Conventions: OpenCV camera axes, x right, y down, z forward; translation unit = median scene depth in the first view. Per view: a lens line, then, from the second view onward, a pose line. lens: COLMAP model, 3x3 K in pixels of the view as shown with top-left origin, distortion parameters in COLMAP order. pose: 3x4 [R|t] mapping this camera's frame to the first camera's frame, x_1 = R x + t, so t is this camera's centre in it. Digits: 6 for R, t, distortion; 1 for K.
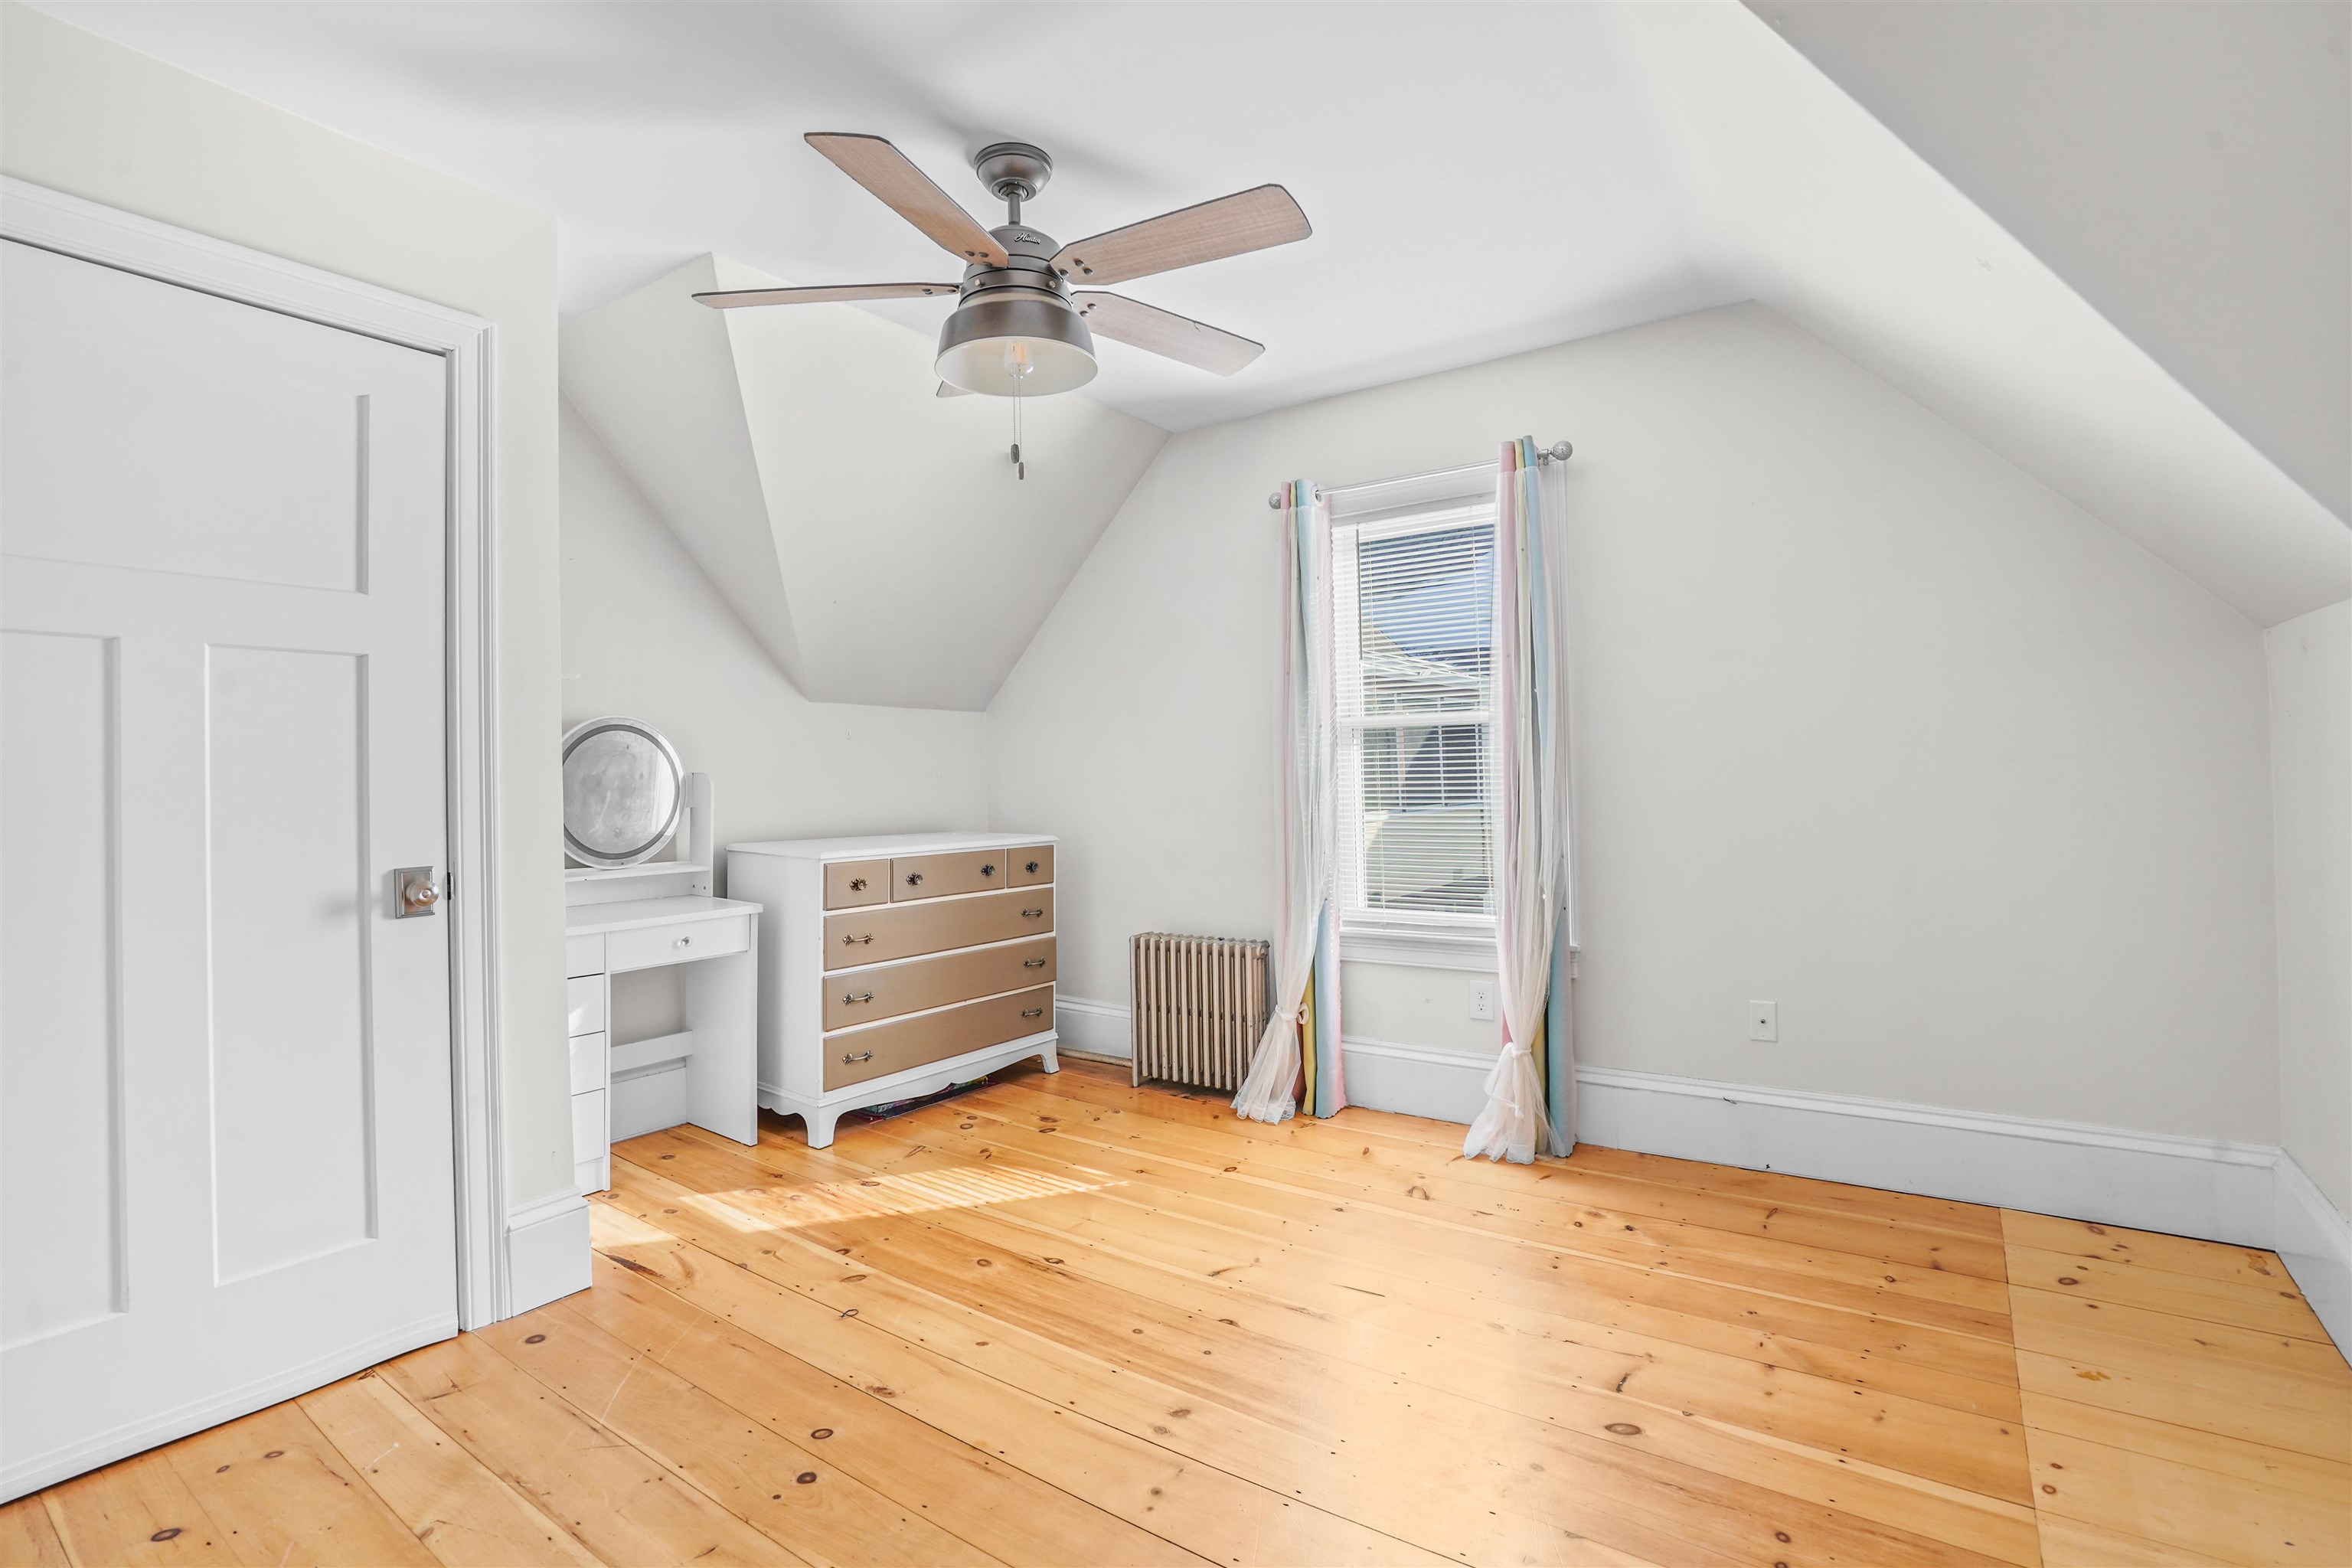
lens RADIAL K [[1098.6, 0, 1158.3], [0, 1098.6, 782.8], [0, 0, 1]] dist [-0.073955, 0.032889]
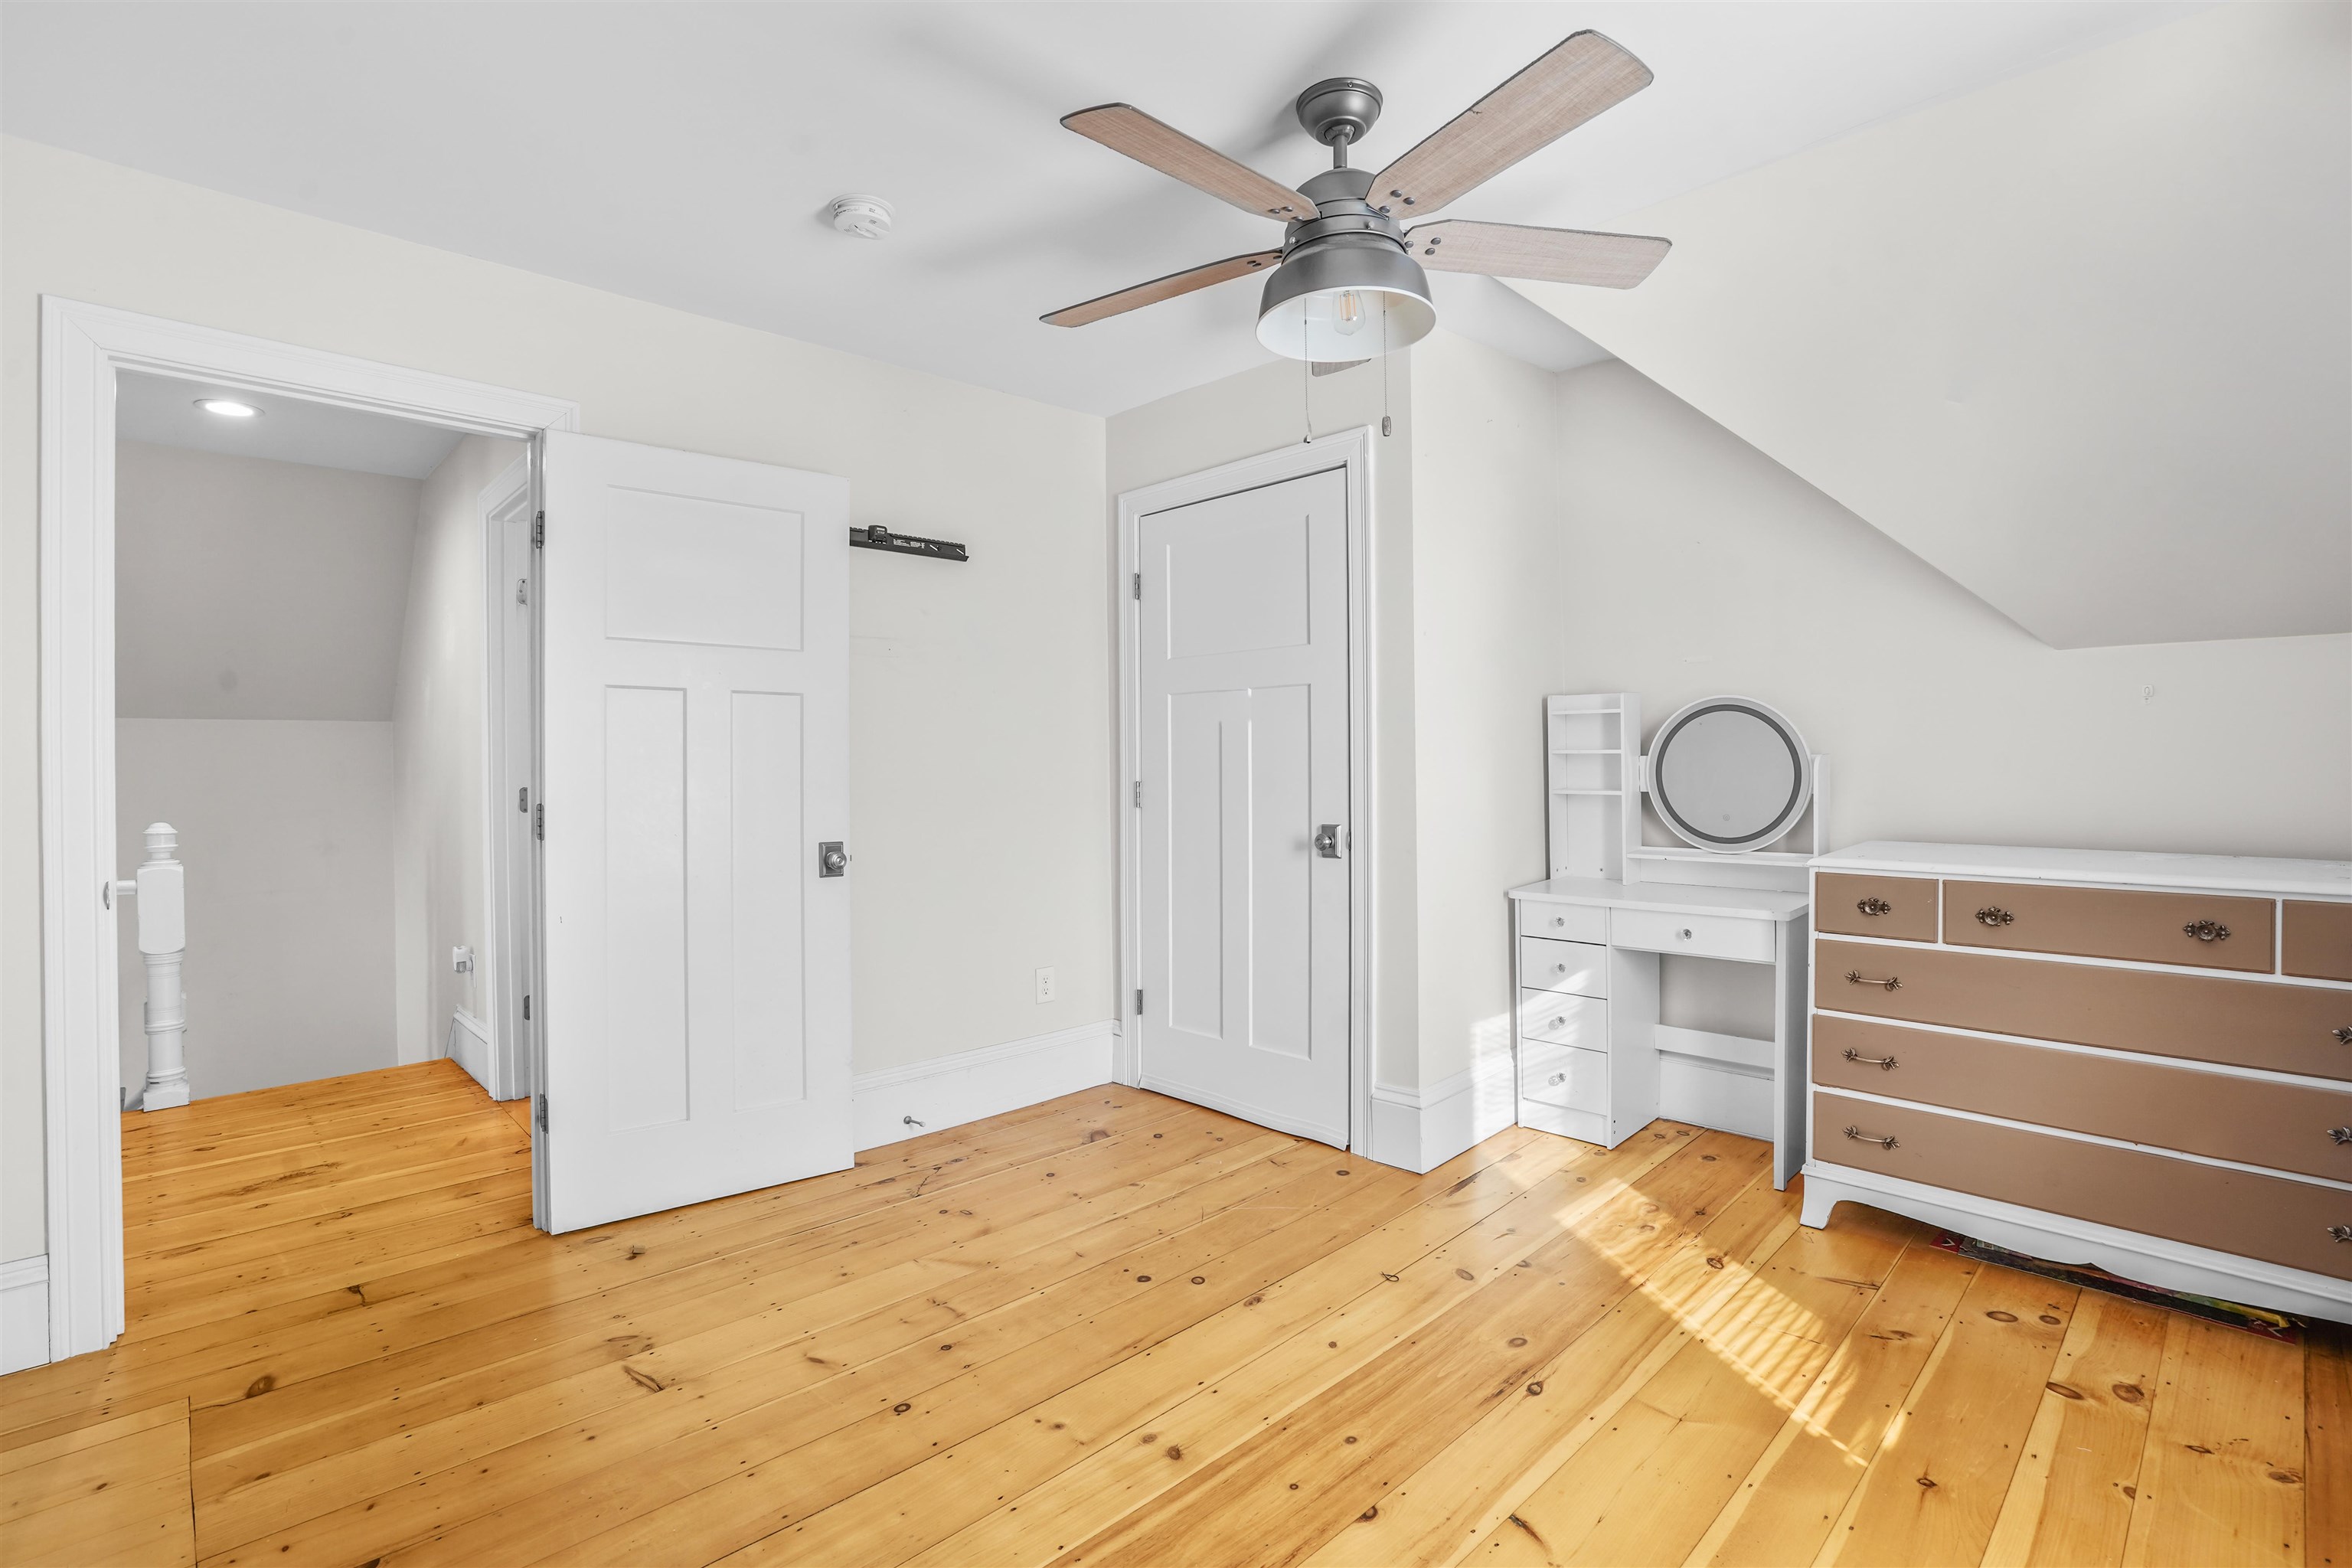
lens RADIAL K [[1093.6, 0, 1176.0], [0, 1093.6, 784.0], [0, 0, 1]] dist [-0.002151, 0.000014]
pose [[-0.153150, 0.040935, -0.987355, 0.641188], [0.008015, 0.999160, 0.040181, -0.031300], [0.988170, -0.001760, -0.153349, 0.774312]]
